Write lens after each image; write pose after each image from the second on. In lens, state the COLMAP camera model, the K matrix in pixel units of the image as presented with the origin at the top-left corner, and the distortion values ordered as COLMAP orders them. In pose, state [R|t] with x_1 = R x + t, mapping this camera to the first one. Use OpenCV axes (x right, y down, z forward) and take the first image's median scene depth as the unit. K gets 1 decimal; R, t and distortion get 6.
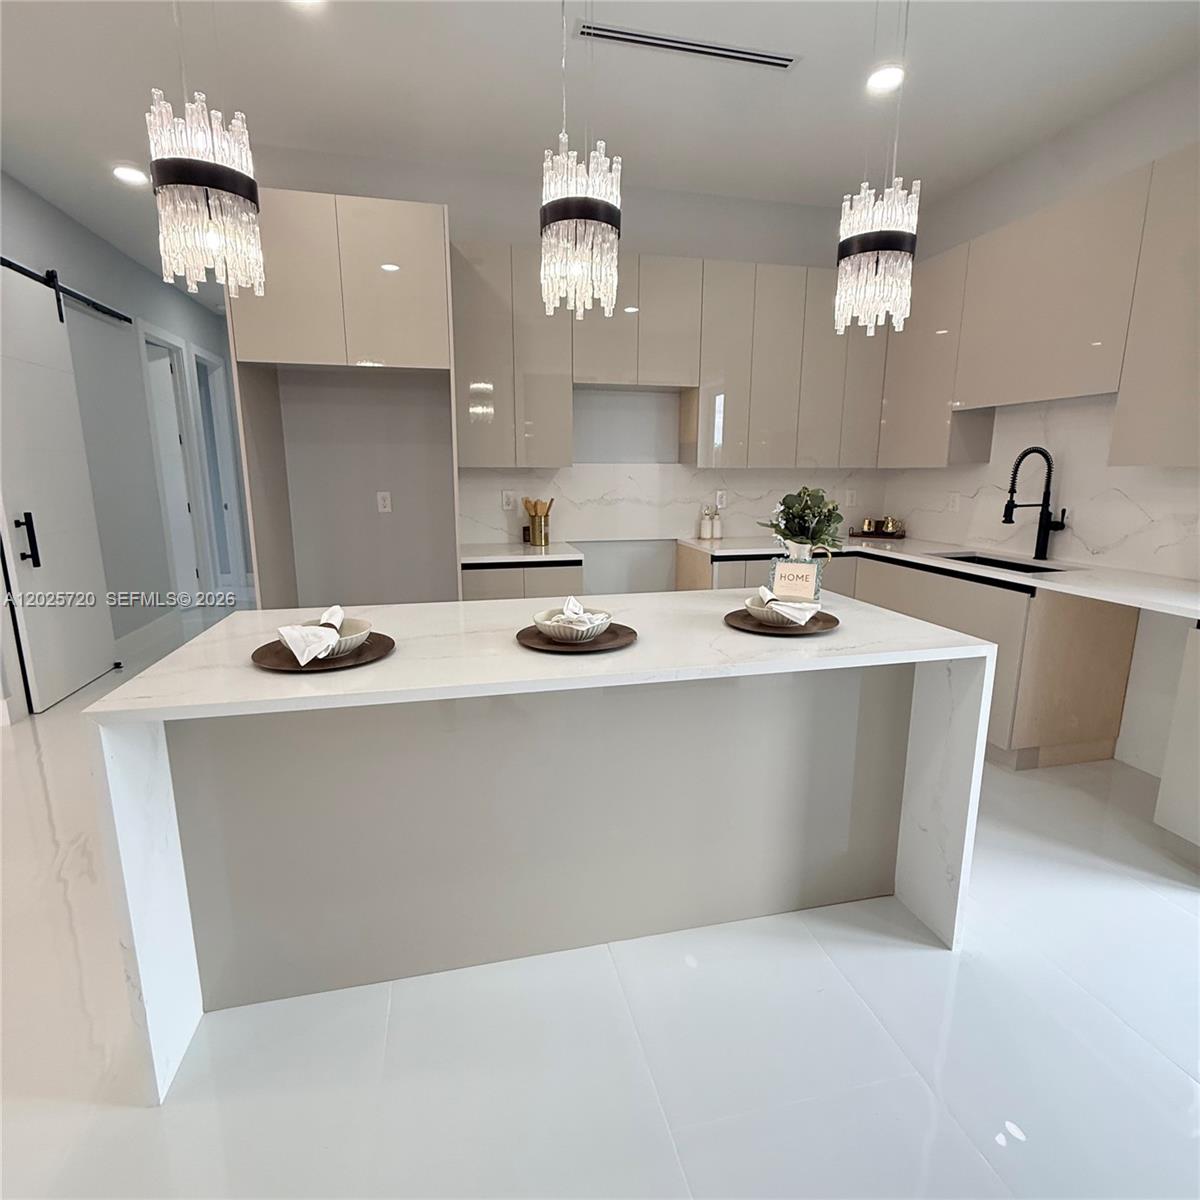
lens RADIAL K [[643.0, 0, 596.7], [0, 643.0, 600.5], [0, 0, 1]] dist [0.000008, -0.001669]
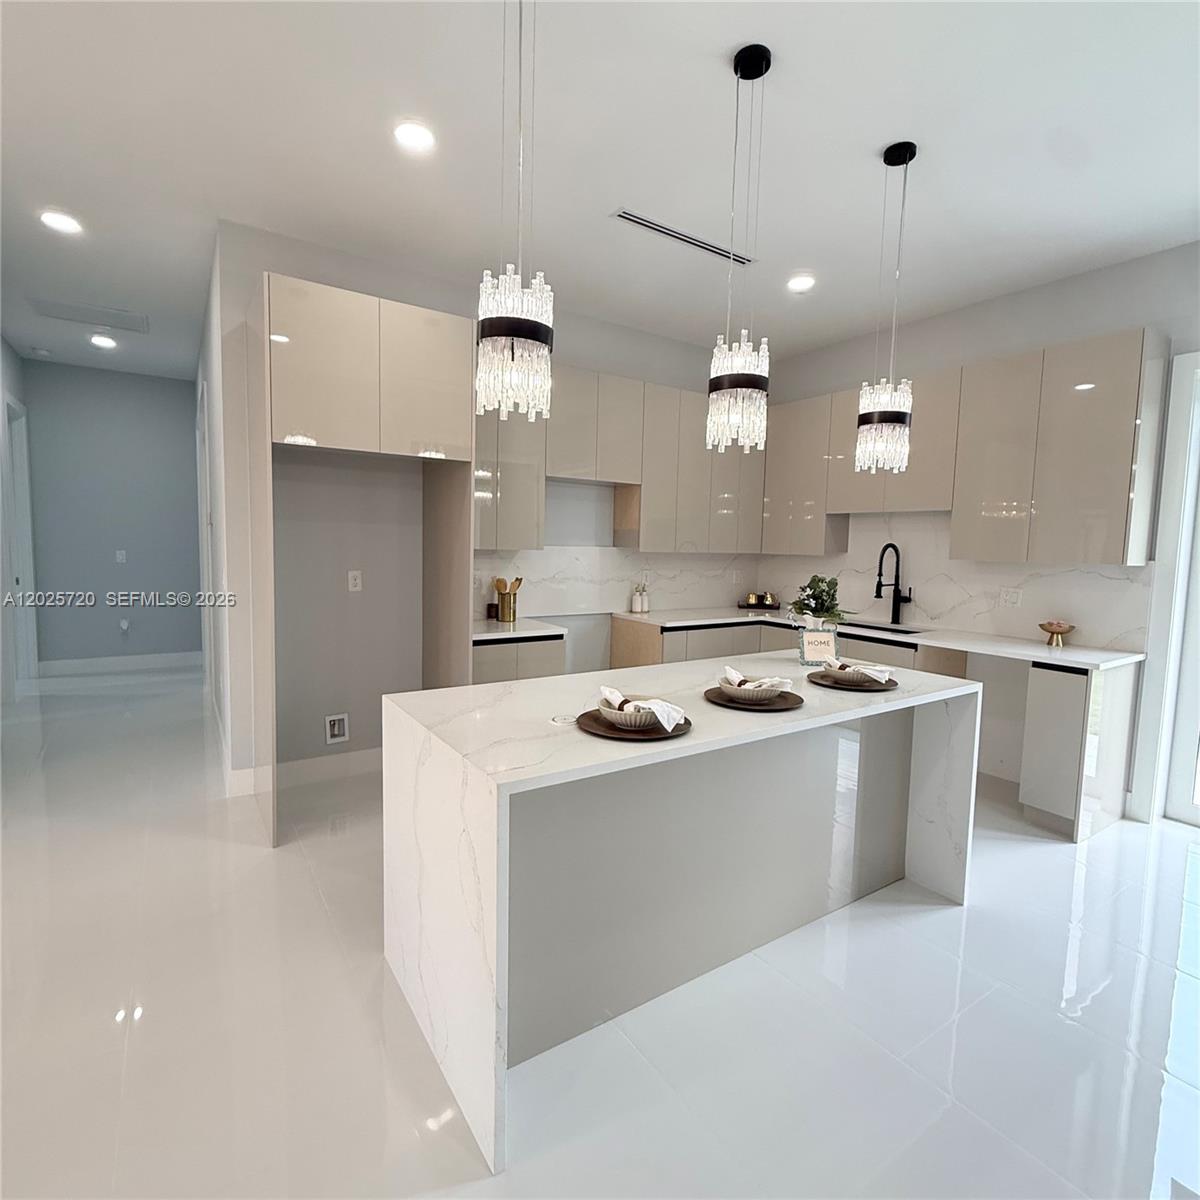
lens RADIAL K [[640.9, 0, 600.0], [0, 640.9, 600.0], [0, 0, 1]] dist [-0.004856, 0.000970]
pose [[0.934194, -0.010272, 0.356617, -0.349228], [0.048743, 0.993887, -0.099059, -0.009198], [-0.353419, 0.109923, 0.928984, -0.045561]]
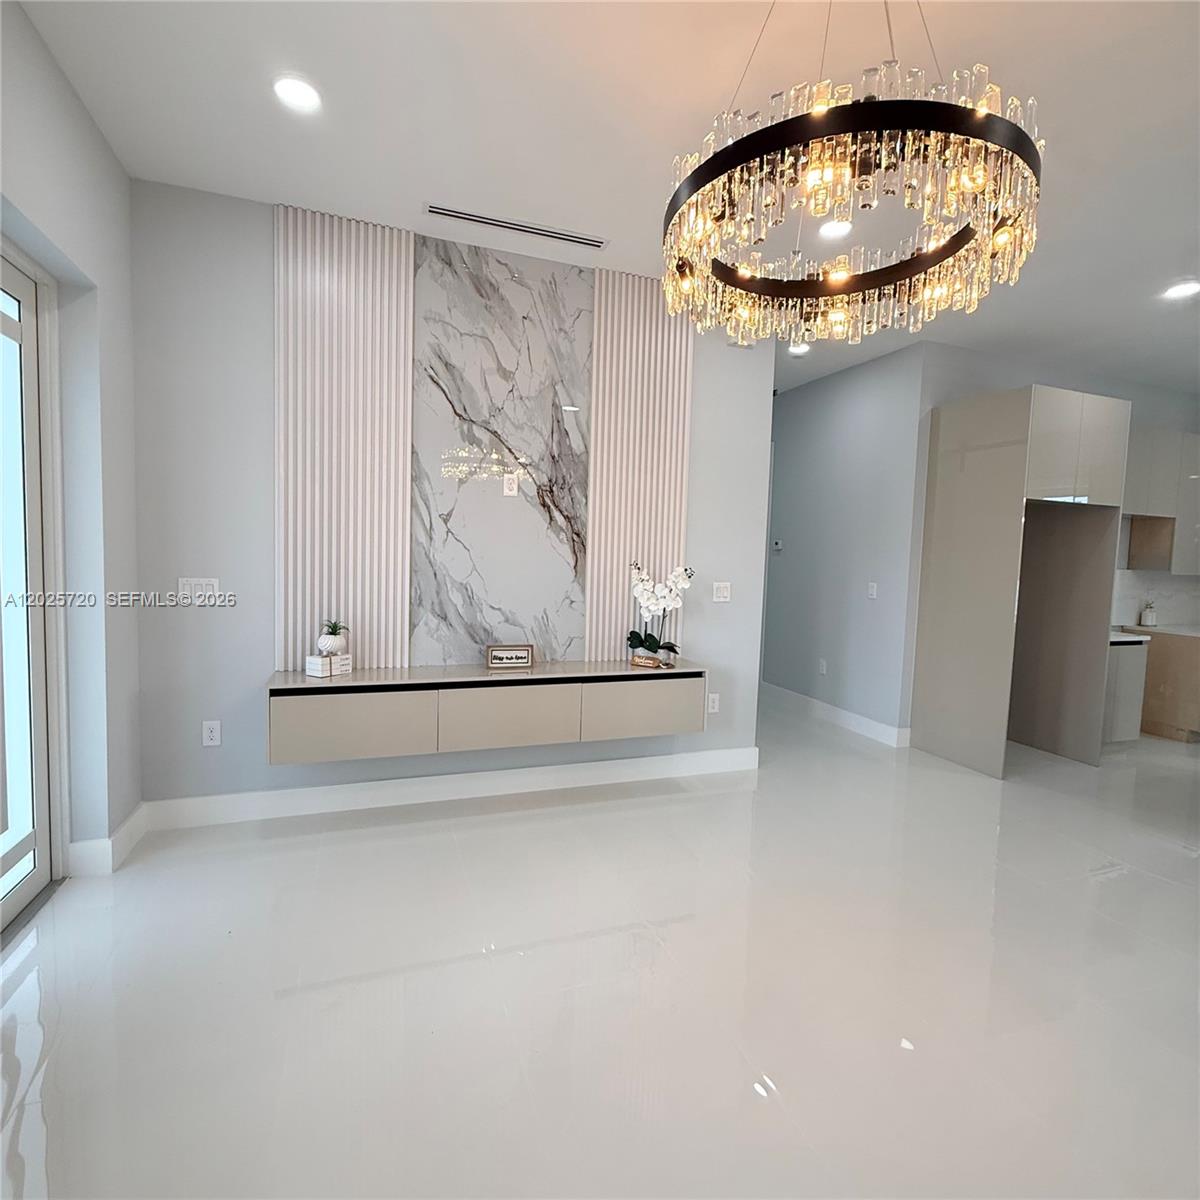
lens RADIAL K [[643.0, 0, 596.7], [0, 643.0, 600.5], [0, 0, 1]] dist [0.000008, -0.001669]
pose [[0.991378, 0.022252, 0.129130, -1.328198], [-0.006663, 0.992761, -0.119926, 0.023979], [-0.130863, 0.118031, 0.984349, -0.199620]]
